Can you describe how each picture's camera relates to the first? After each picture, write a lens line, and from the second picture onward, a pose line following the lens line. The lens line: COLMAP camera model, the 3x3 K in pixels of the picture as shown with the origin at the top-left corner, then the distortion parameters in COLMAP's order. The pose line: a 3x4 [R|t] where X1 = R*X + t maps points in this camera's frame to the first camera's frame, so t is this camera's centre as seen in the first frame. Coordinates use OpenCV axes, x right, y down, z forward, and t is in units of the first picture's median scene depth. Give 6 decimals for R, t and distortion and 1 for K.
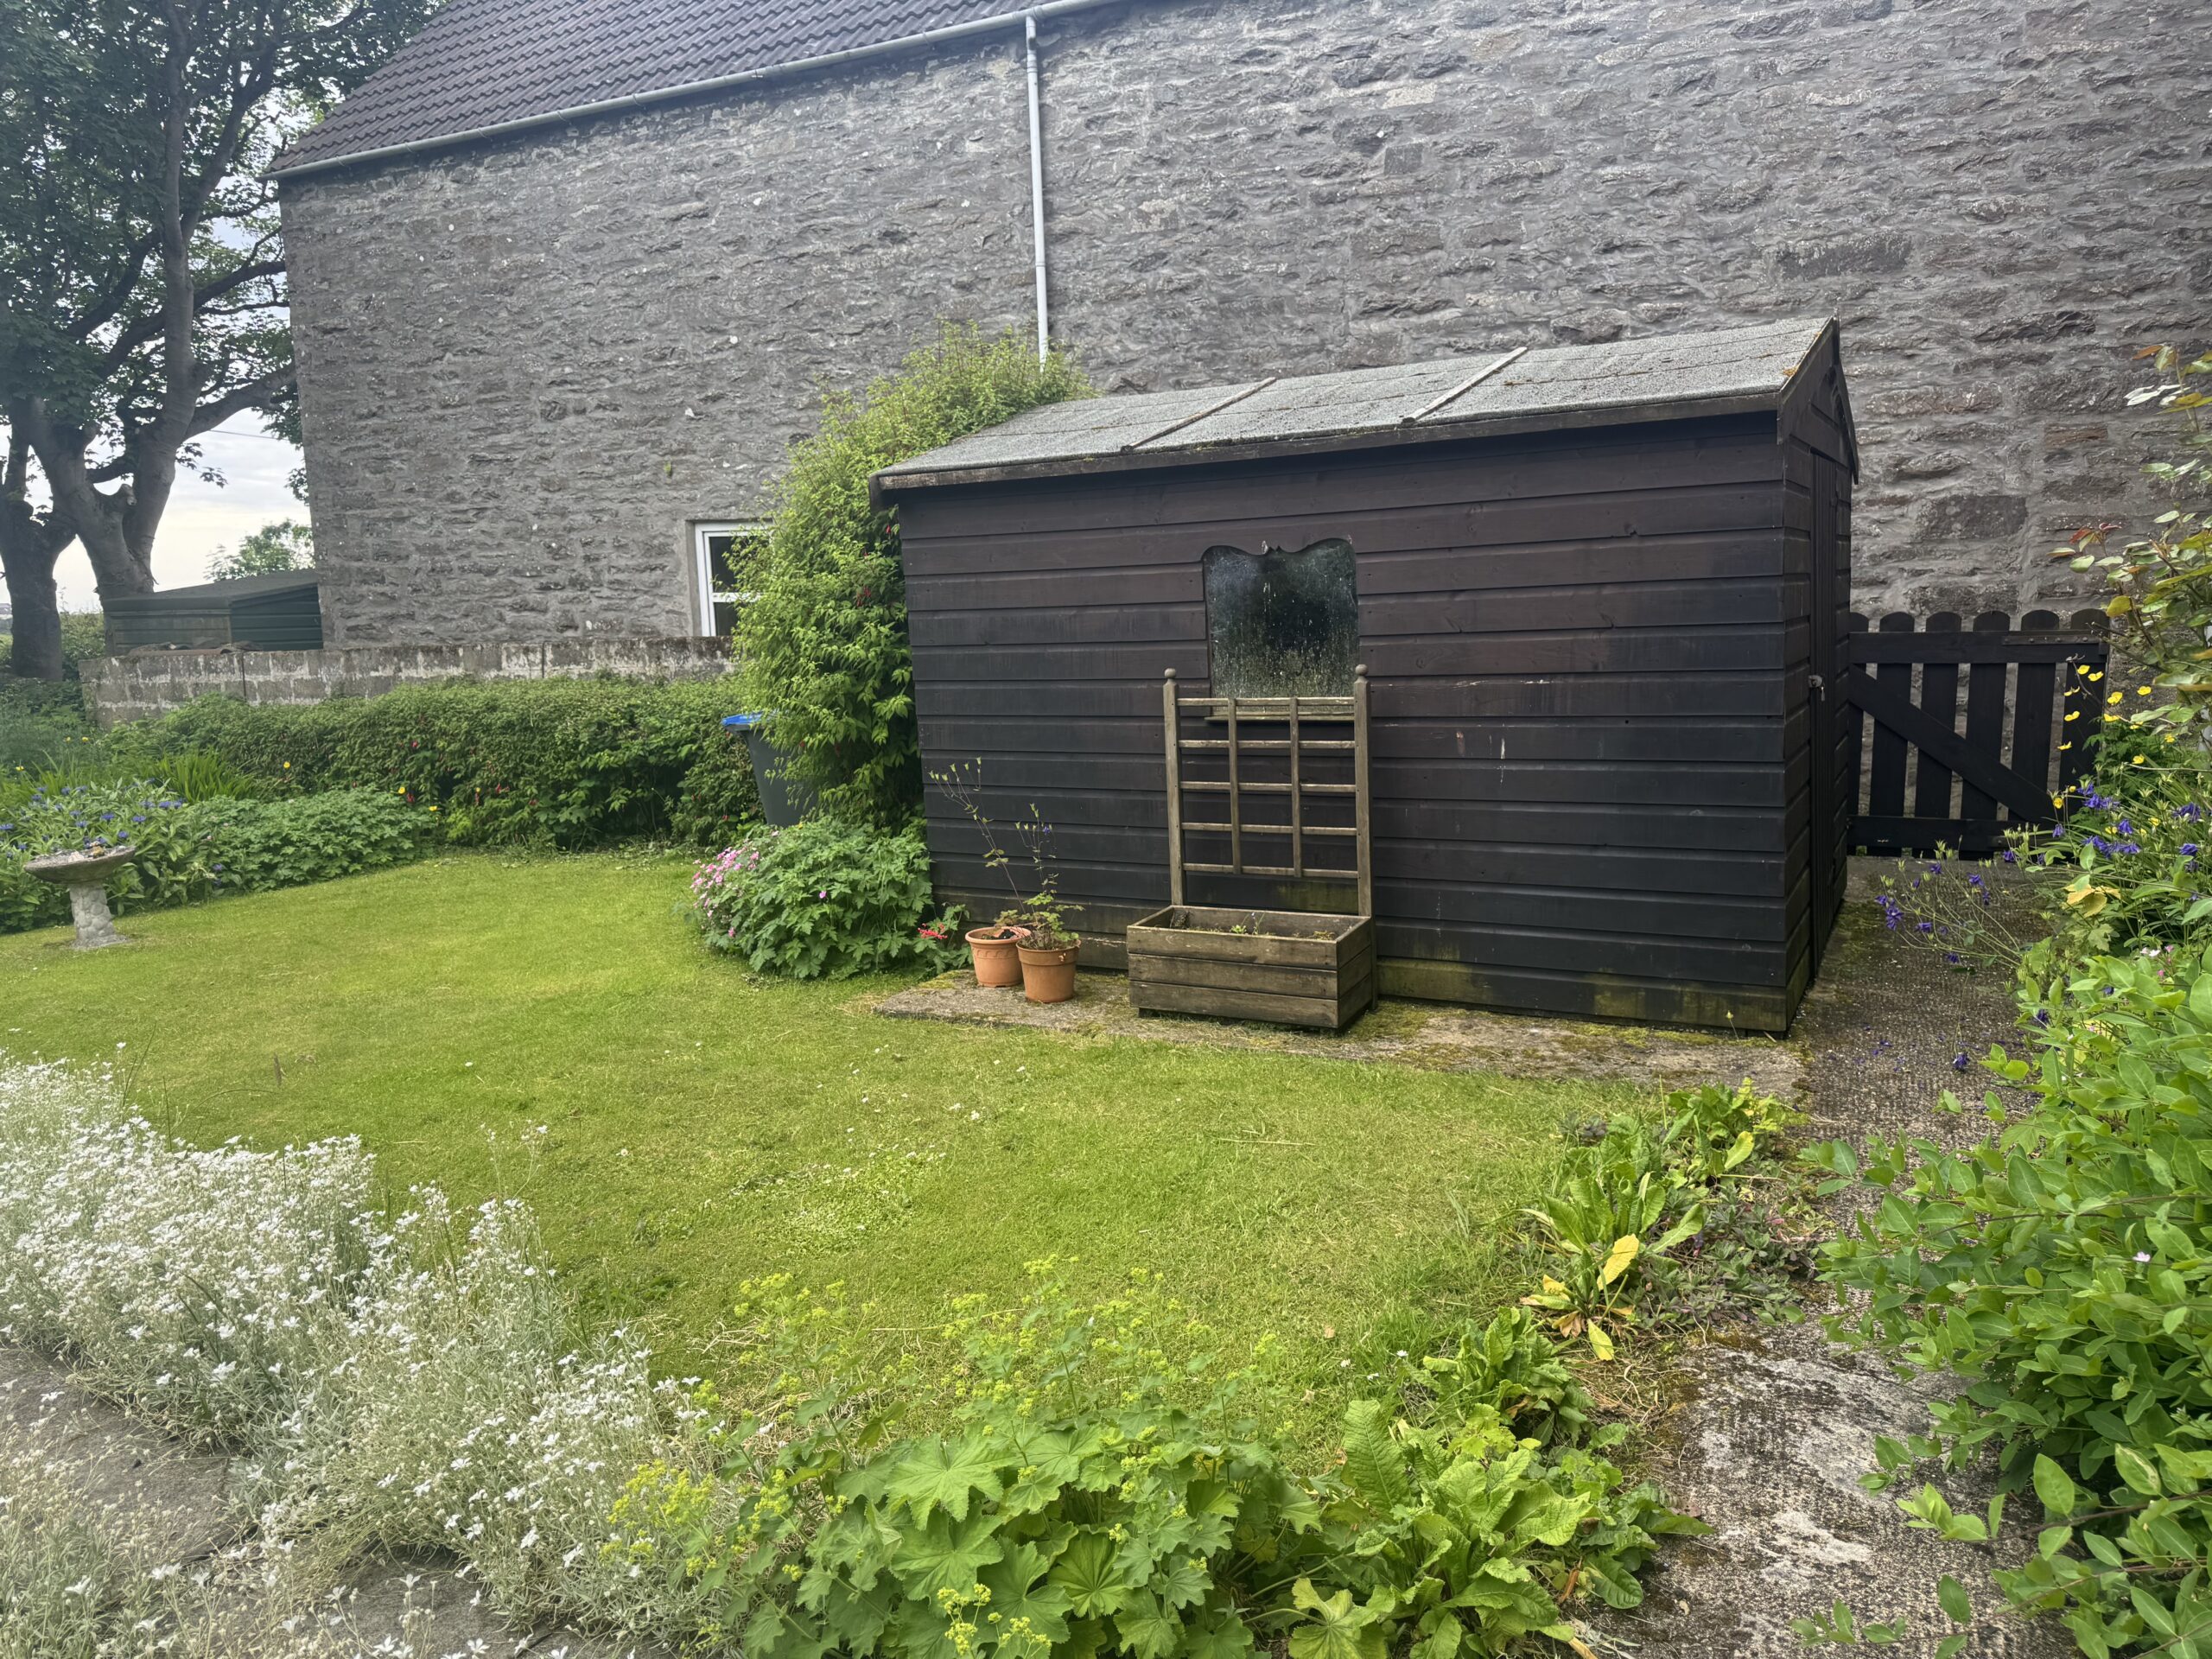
lens RADIAL K [[1610.3, 0, 1102.5], [0, 1610.3, 844.6], [0, 0, 1]] dist [0.143488, -0.180556]
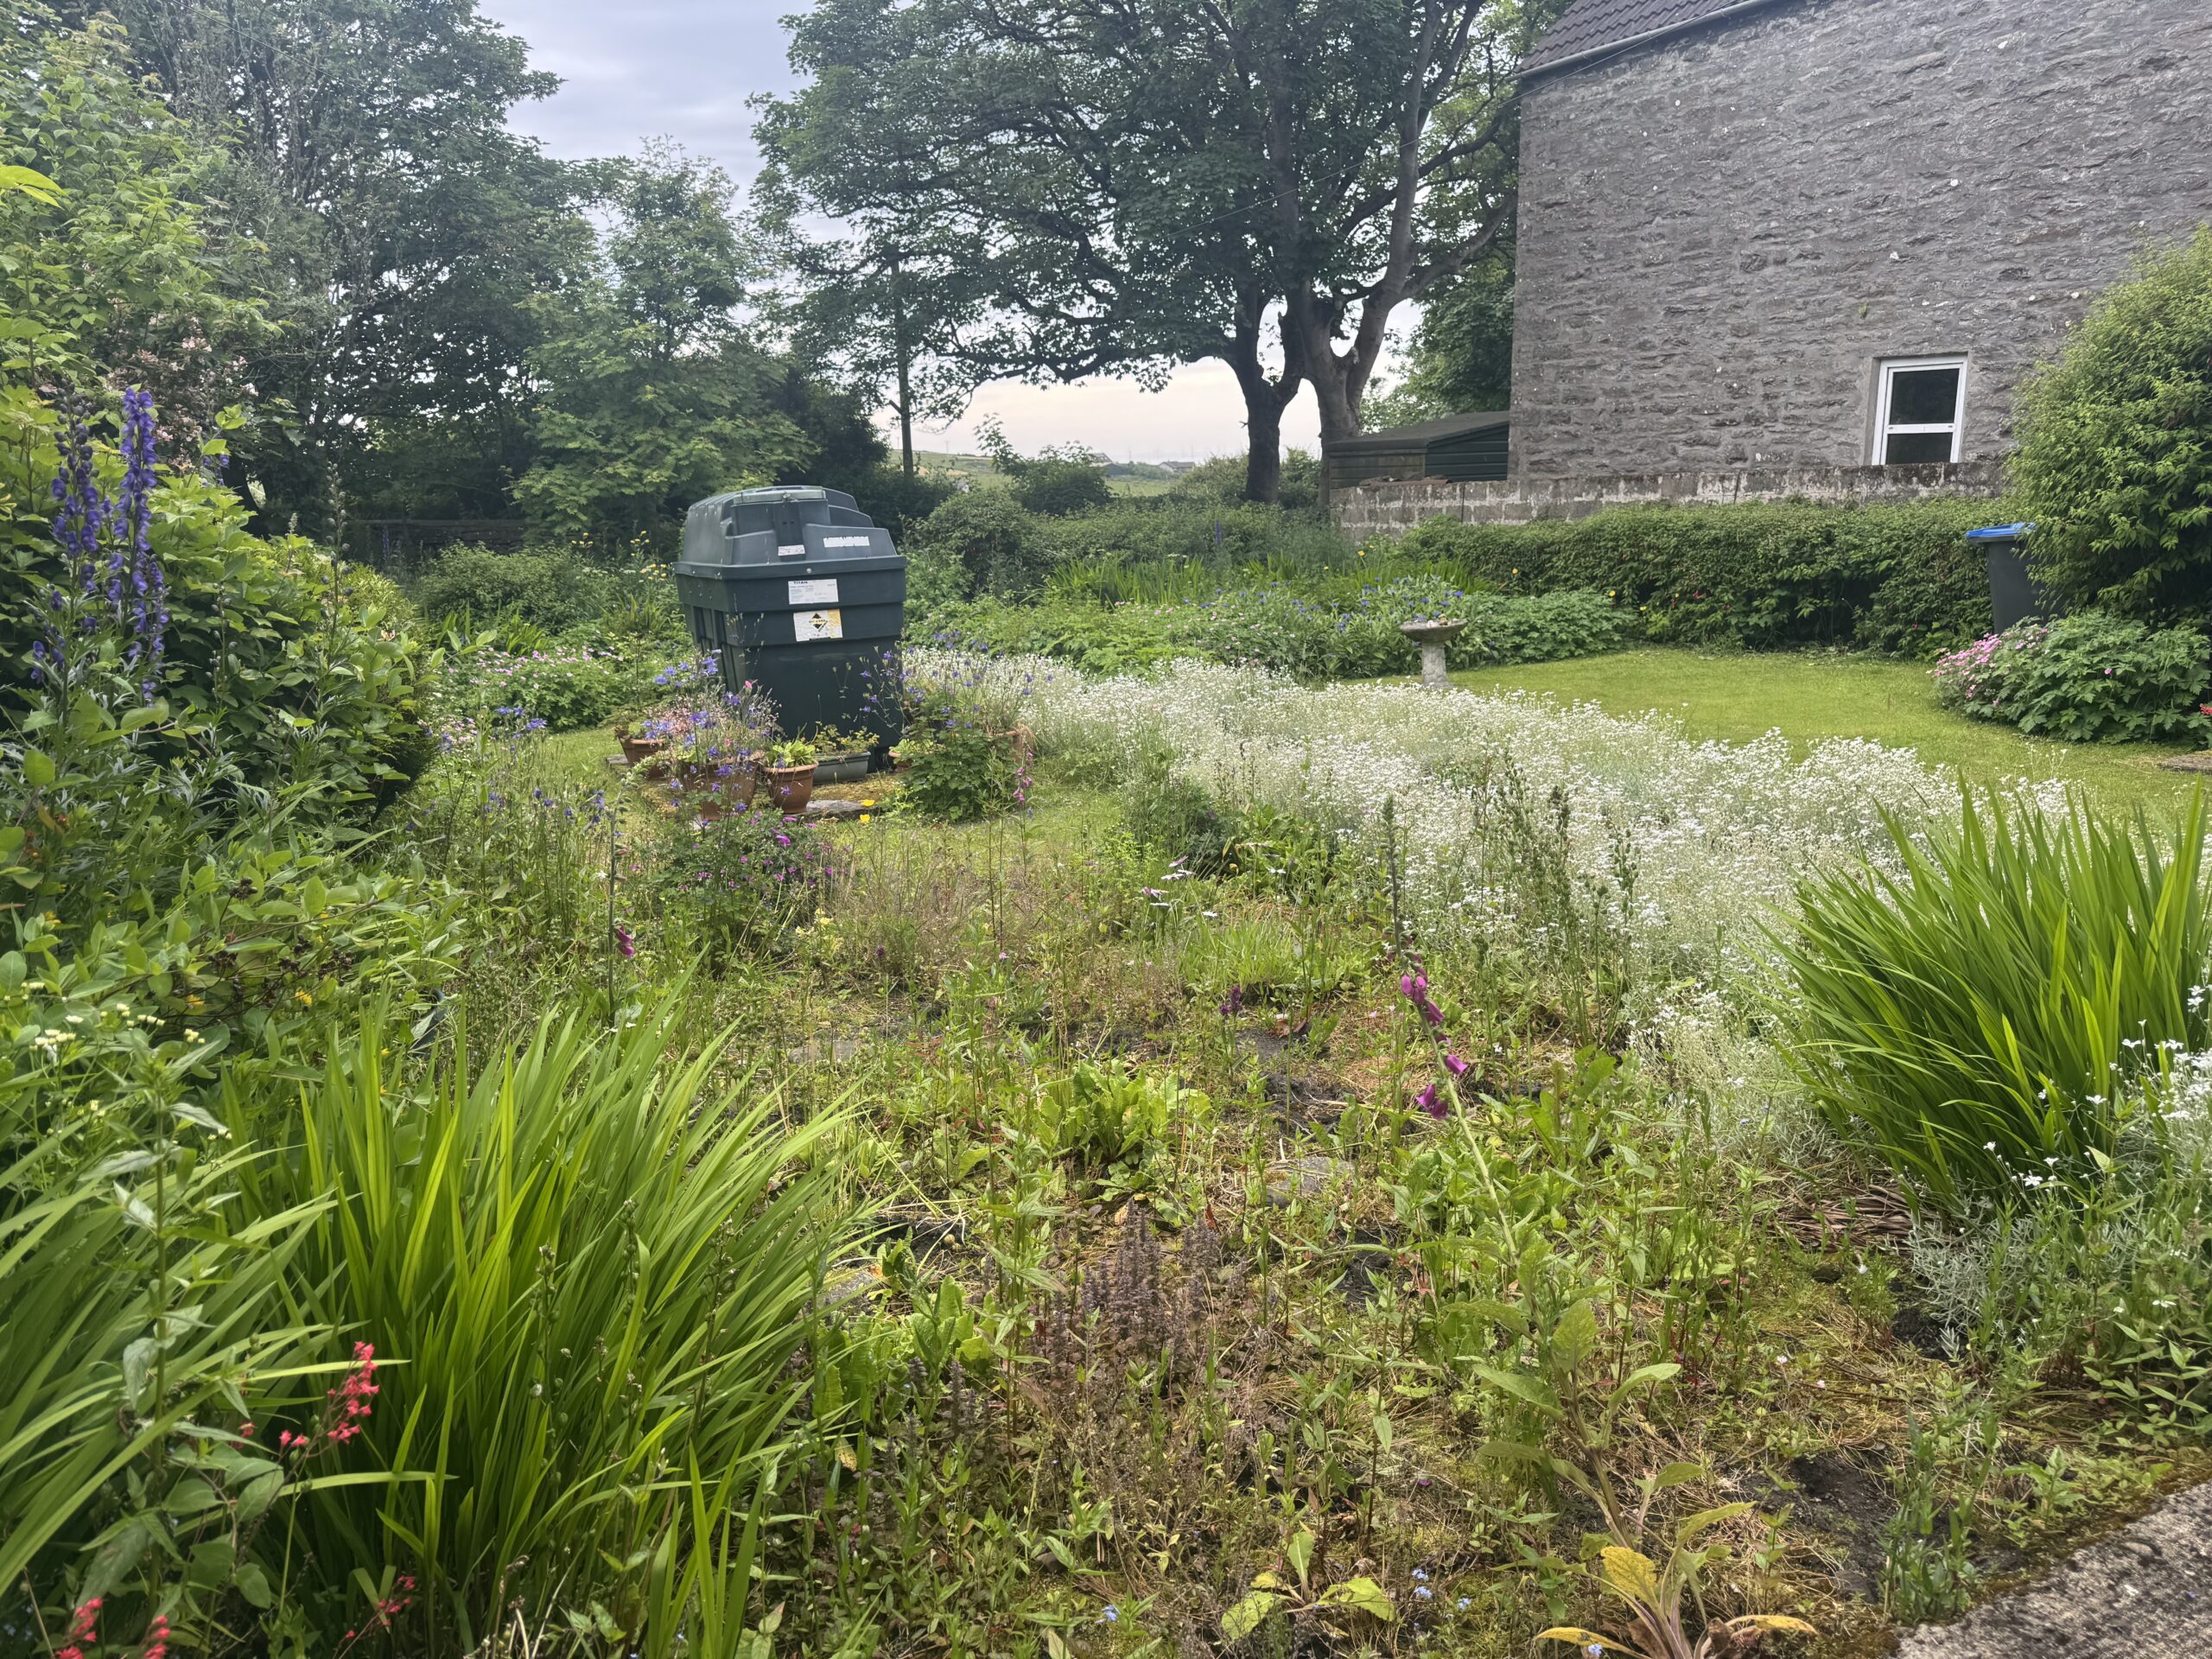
lens RADIAL K [[1619.8, 0, 1119.7], [0, 1619.8, 851.9], [0, 0, 1]] dist [0.038087, -0.021490]
pose [[0.841958, 0.132007, -0.523145, -0.071311], [-0.080379, 0.989477, 0.120313, 0.039905], [0.533522, -0.059249, 0.843708, -0.227362]]
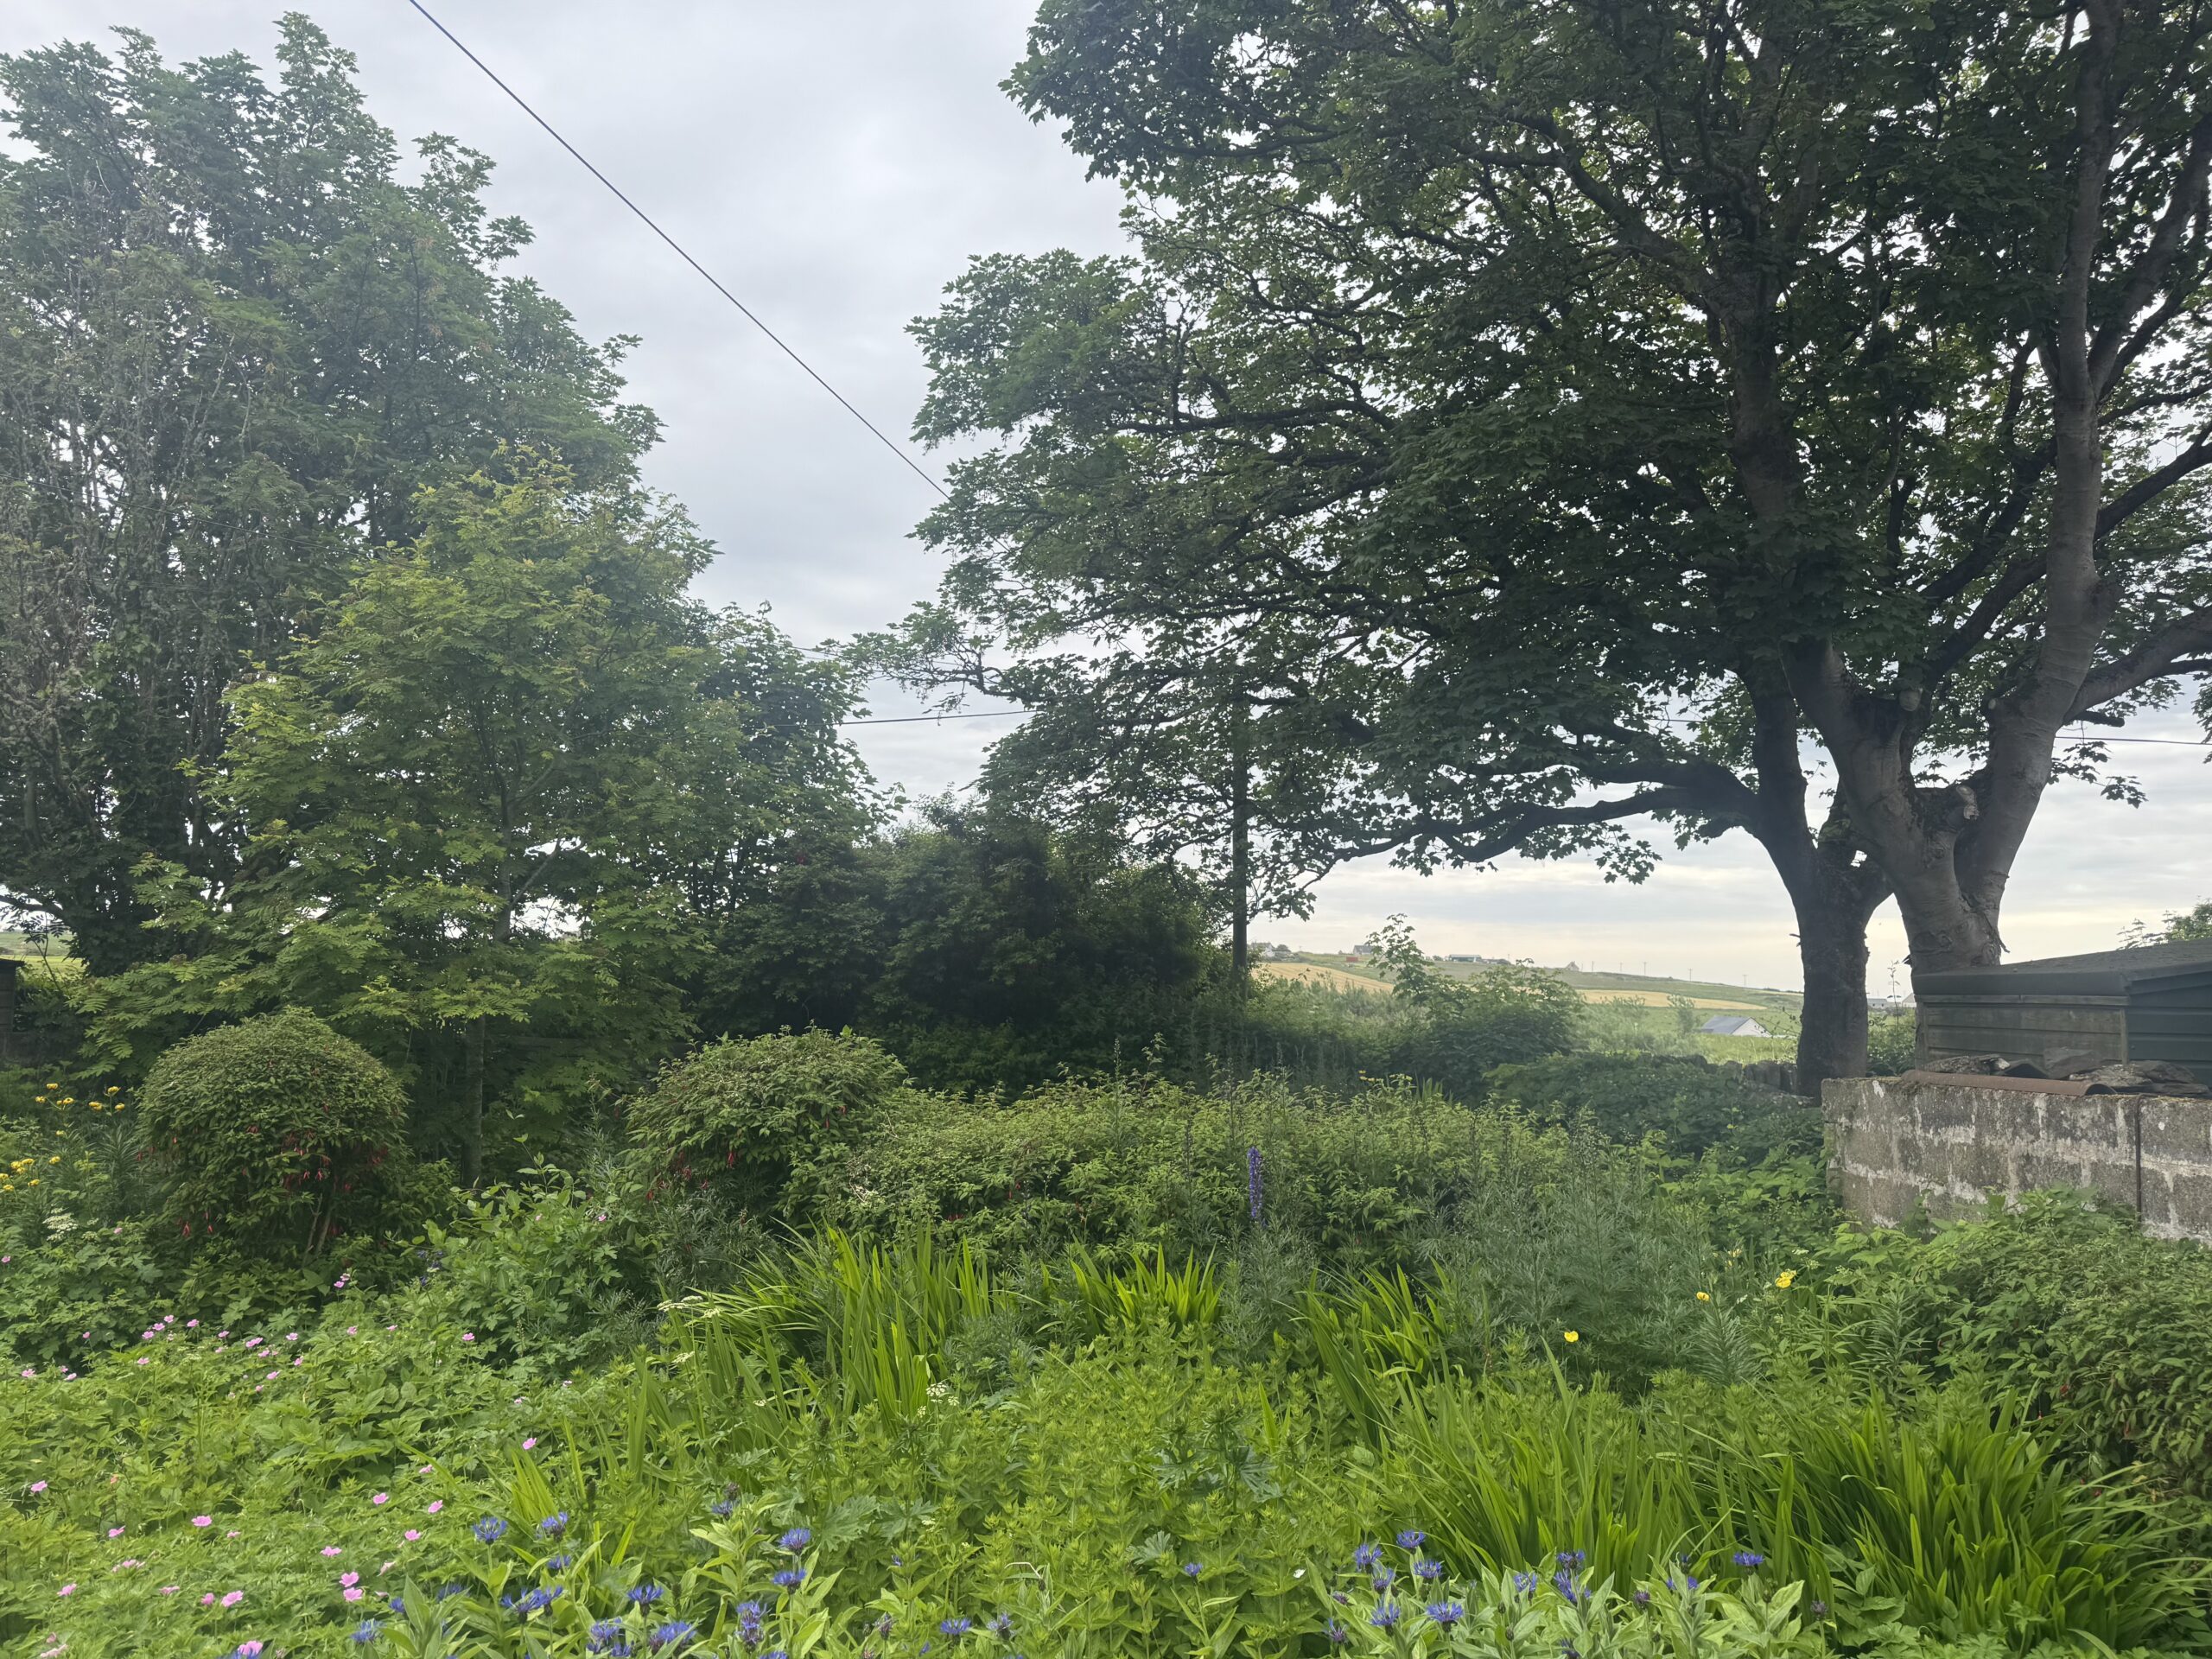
lens RADIAL K [[1619.8, 0, 1119.7], [0, 1619.8, 851.9], [0, 0, 1]] dist [0.038087, -0.021490]
pose [[0.504912, -0.044913, -0.862002, -0.348486], [-0.156242, 0.977394, -0.142443, -0.091799], [0.848913, 0.206602, 0.486480, 0.678863]]
